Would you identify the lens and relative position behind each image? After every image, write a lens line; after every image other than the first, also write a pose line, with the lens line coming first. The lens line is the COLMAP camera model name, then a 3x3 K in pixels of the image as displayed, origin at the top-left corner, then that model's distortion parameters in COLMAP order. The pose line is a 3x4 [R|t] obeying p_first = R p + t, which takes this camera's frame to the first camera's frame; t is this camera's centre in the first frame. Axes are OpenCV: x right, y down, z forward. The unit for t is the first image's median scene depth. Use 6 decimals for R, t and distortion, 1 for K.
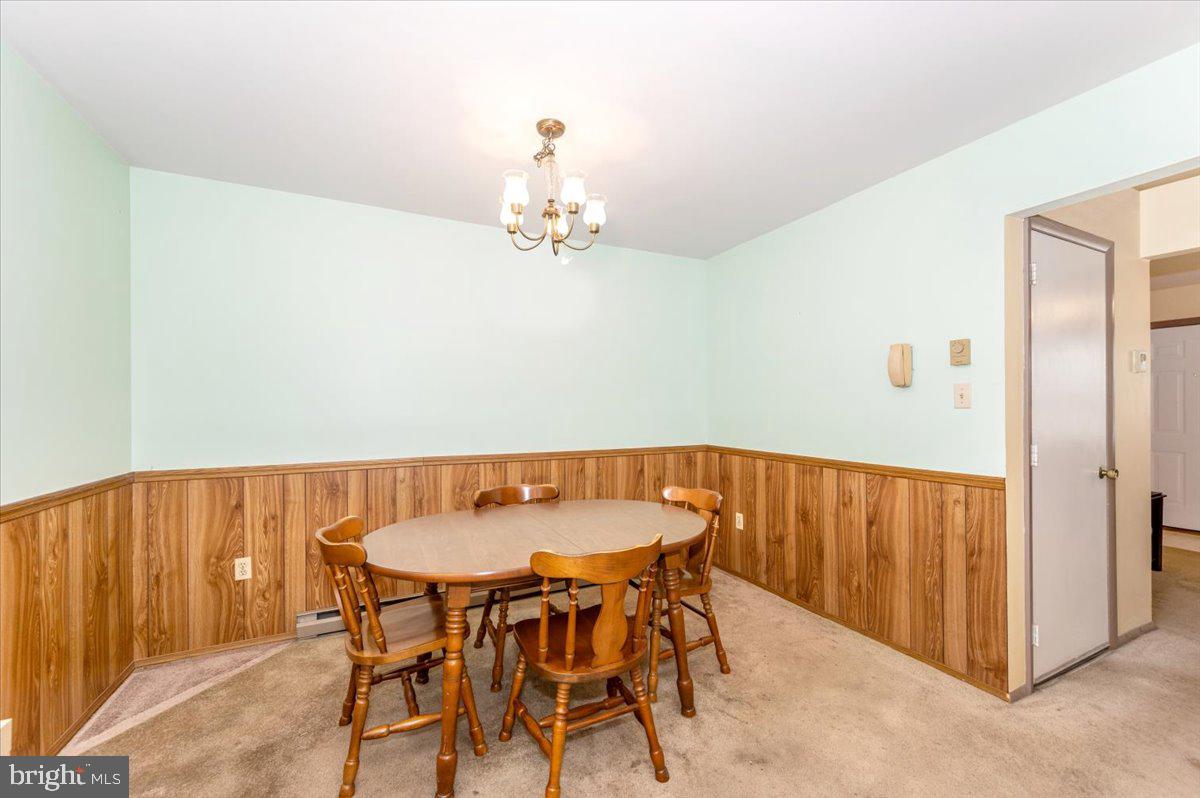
lens RADIAL K [[475.9, 0, 602.6], [0, 475.9, 405.1], [0, 0, 1]] dist [-0.005188, 0.000771]
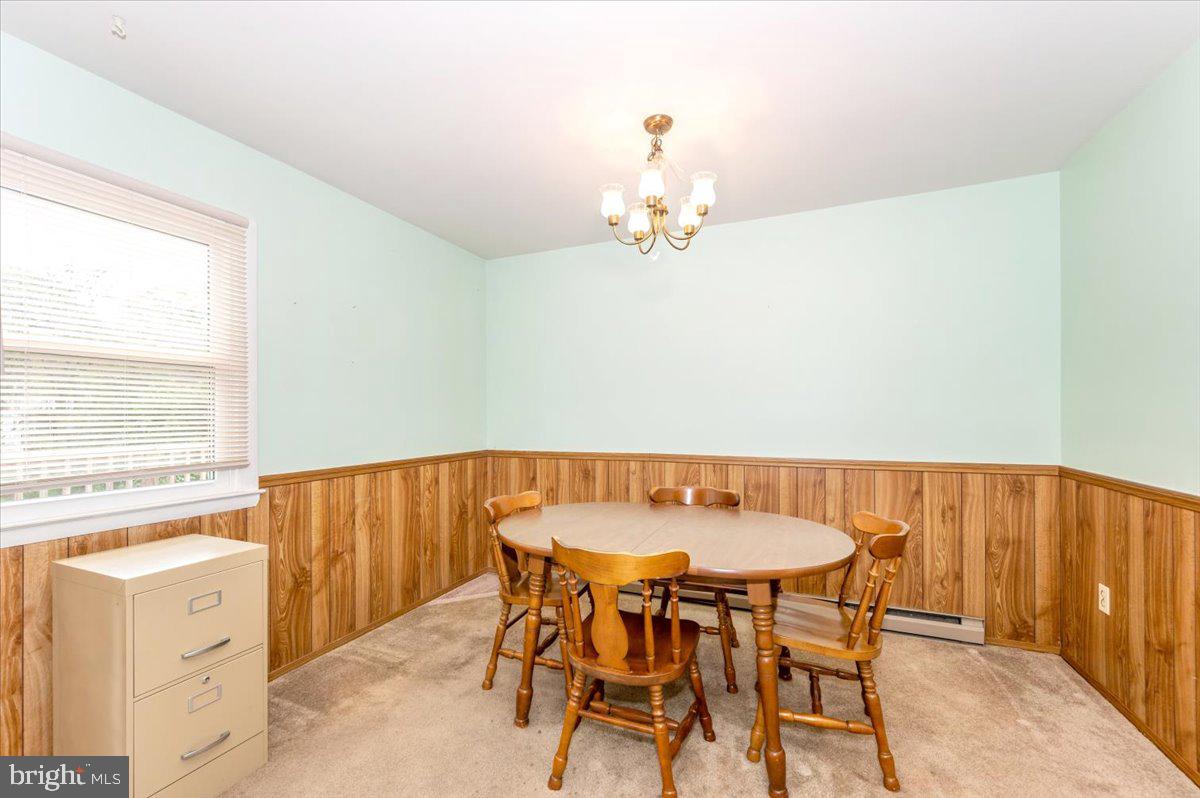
lens RADIAL K [[475.9, 0, 598.1], [0, 475.9, 411.0], [0, 0, 1]] dist [-0.005188, 0.000771]
pose [[0.657864, -0.003551, -0.753128, 0.447799], [0.007719, 0.999968, 0.002027, 0.008237], [0.753097, -0.007147, 0.657871, 0.205805]]
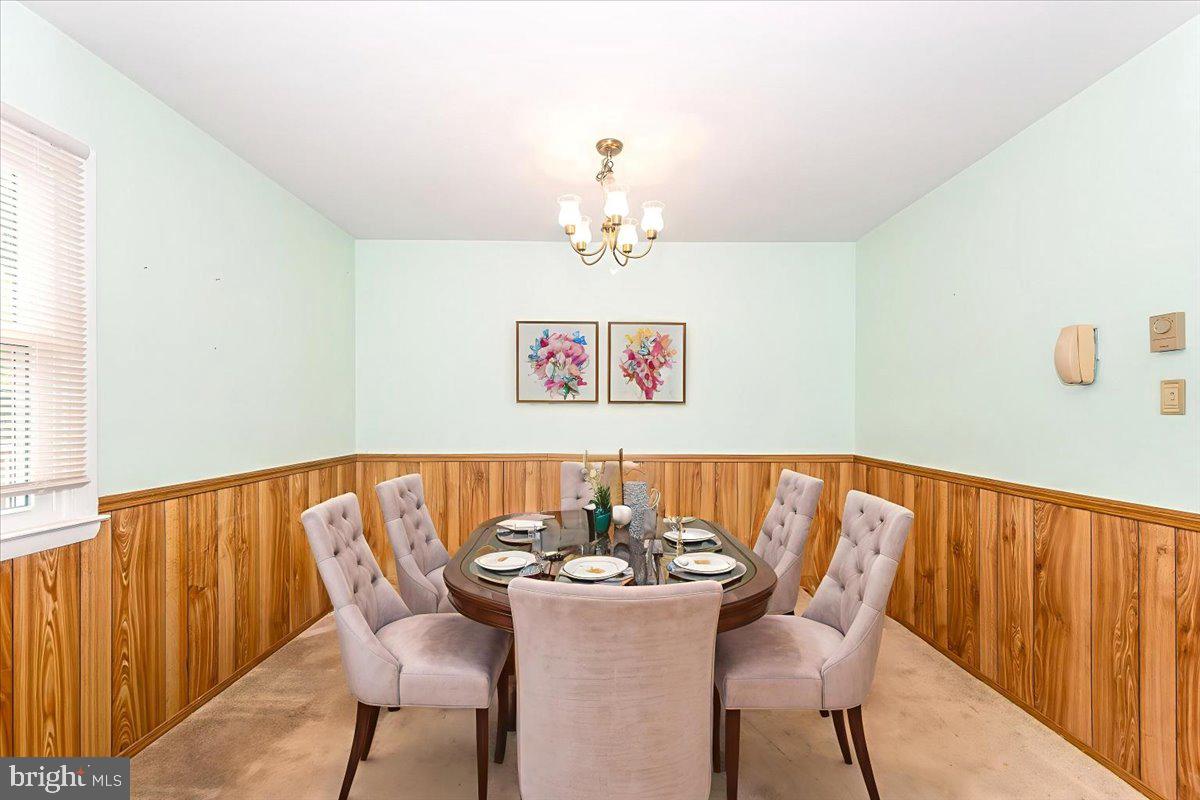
lens RADIAL K [[475.9, 0, 598.8], [0, 475.9, 410.7], [0, 0, 1]] dist [-0.005188, 0.000771]
pose [[0.900598, 0.004950, -0.434625, 0.271822], [-0.003507, 0.999985, 0.004121, 0.001912], [0.434639, -0.002187, 0.900602, 0.025186]]
